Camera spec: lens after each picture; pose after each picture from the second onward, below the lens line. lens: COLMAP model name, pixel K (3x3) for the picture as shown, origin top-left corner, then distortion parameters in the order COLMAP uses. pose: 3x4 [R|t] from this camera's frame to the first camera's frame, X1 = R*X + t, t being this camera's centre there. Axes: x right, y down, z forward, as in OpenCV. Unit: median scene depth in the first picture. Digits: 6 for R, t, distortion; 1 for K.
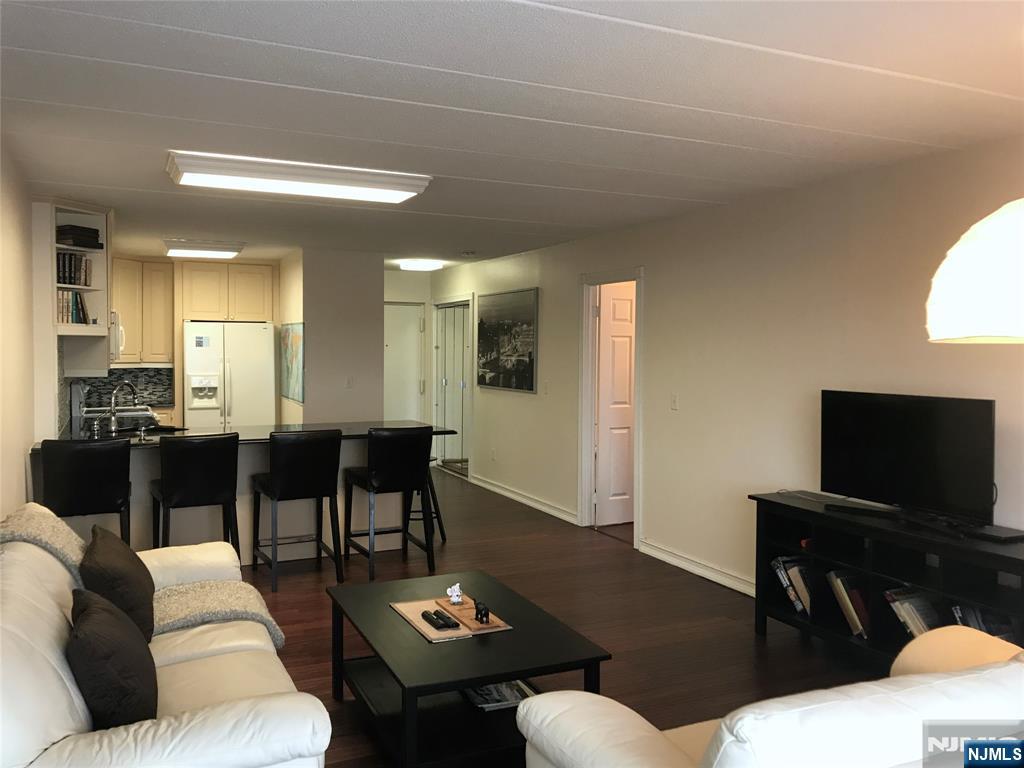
lens RADIAL K [[839.9, 0, 510.7], [0, 839.9, 369.8], [0, 0, 1]] dist [0.044264, -0.045183]
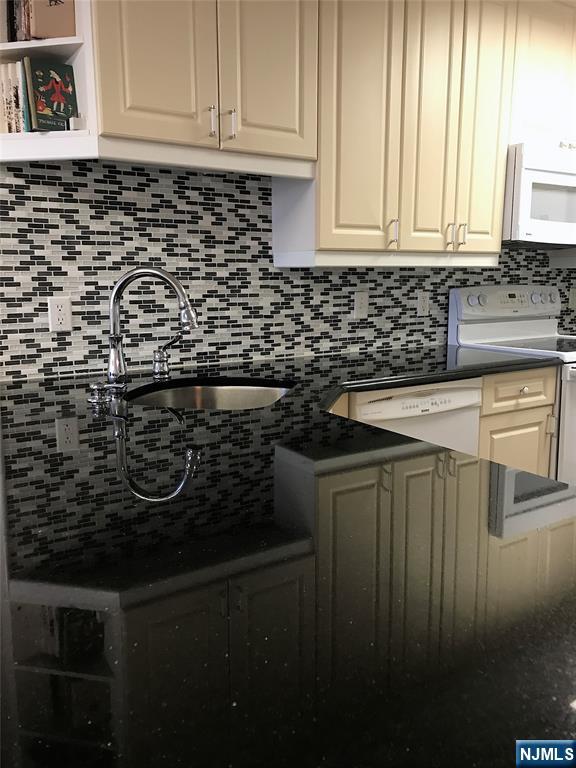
lens RADIAL K [[629.9, 0, 292.6], [0, 629.9, 382.6], [0, 0, 1]] dist [0.044264, -0.045183]
pose [[0.131034, 0.157799, -0.978739, -0.091990], [-0.023489, 0.987468, 0.156061, 0.013392], [0.991100, 0.002541, 0.133098, 0.717156]]
